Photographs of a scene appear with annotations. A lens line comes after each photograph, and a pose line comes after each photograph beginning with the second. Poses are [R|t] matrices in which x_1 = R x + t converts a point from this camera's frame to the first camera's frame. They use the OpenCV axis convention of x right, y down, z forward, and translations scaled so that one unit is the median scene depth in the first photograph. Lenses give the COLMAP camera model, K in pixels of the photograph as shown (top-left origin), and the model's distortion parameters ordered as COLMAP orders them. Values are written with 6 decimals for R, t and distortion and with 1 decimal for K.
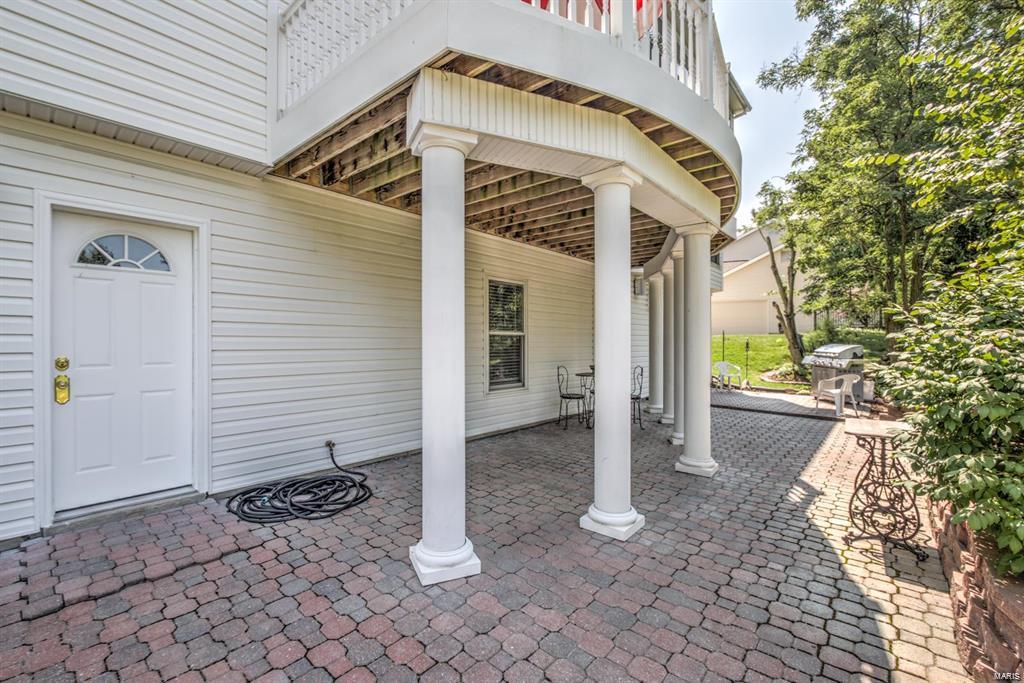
lens RADIAL K [[443.7, 0, 513.2], [0, 443.7, 337.8], [0, 0, 1]] dist [-0.001296, -0.000429]
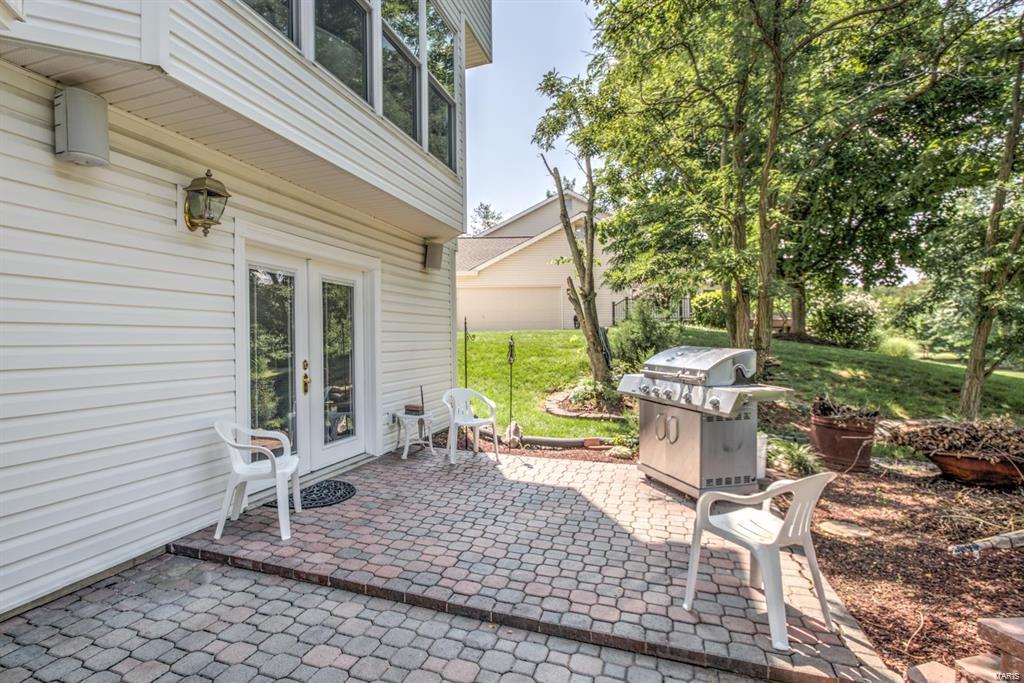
lens RADIAL K [[443.7, 0, 512.2], [0, 443.7, 341.8], [0, 0, 1]] dist [-0.001296, -0.000429]
pose [[0.922516, -0.017847, 0.385546, 0.303959], [0.014291, 0.999825, 0.012088, 0.001742], [-0.385694, -0.005641, 0.922610, 0.498195]]
